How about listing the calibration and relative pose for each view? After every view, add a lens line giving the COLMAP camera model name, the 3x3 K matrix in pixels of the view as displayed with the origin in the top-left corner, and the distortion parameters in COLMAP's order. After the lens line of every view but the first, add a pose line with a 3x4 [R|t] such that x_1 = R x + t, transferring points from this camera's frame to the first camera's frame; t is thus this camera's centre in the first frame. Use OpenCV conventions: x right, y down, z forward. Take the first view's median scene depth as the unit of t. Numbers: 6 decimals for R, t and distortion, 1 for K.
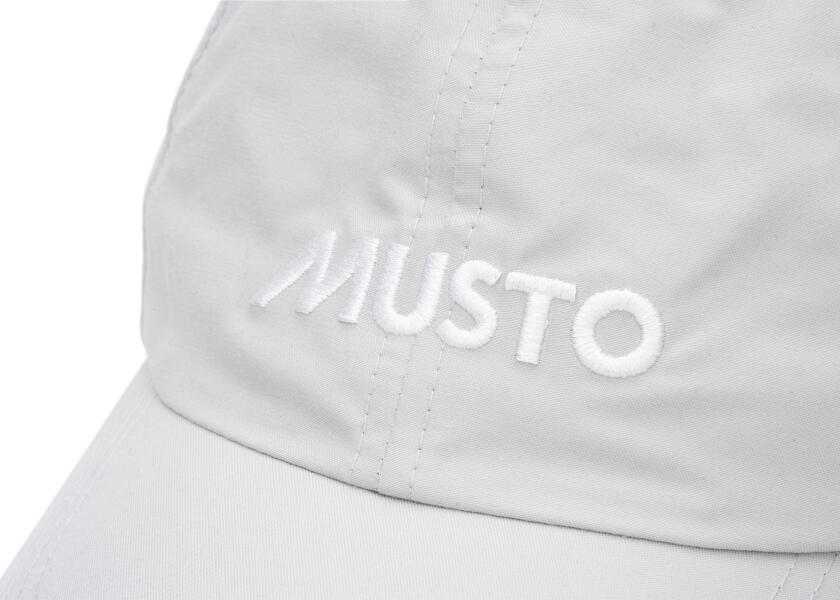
lens RADIAL K [[2787.4, 0, 420.0], [0, 2787.4, 300.0], [0, 0, 1]] dist [-0.033821, -12.333520]
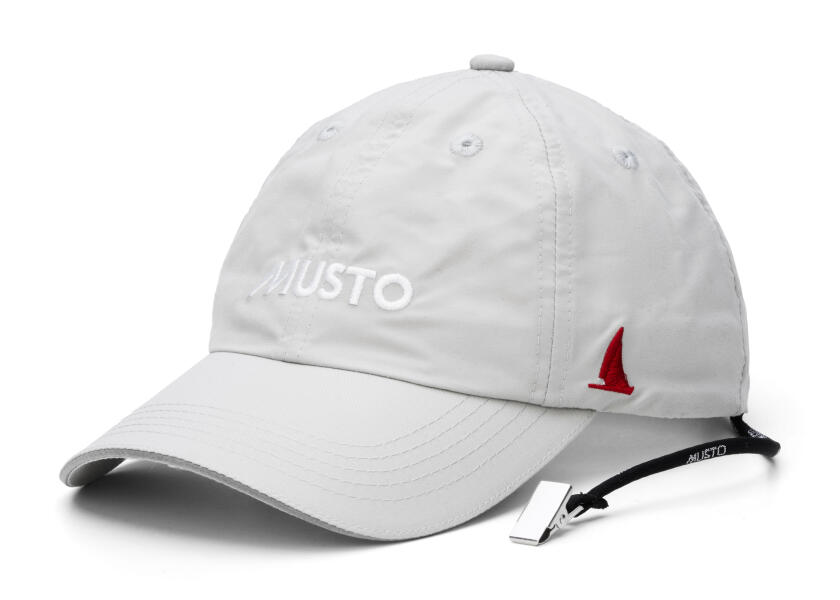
lens RADIAL K [[2787.4, 0, 420.0], [0, 2787.4, 300.0], [0, 0, 1]] dist [-0.033821, -12.333520]
pose [[0.985632, 0.029197, -0.166362, 0.465063], [-0.074797, 0.958555, -0.274915, 0.632399], [0.151440, 0.283408, 0.946966, -1.125237]]
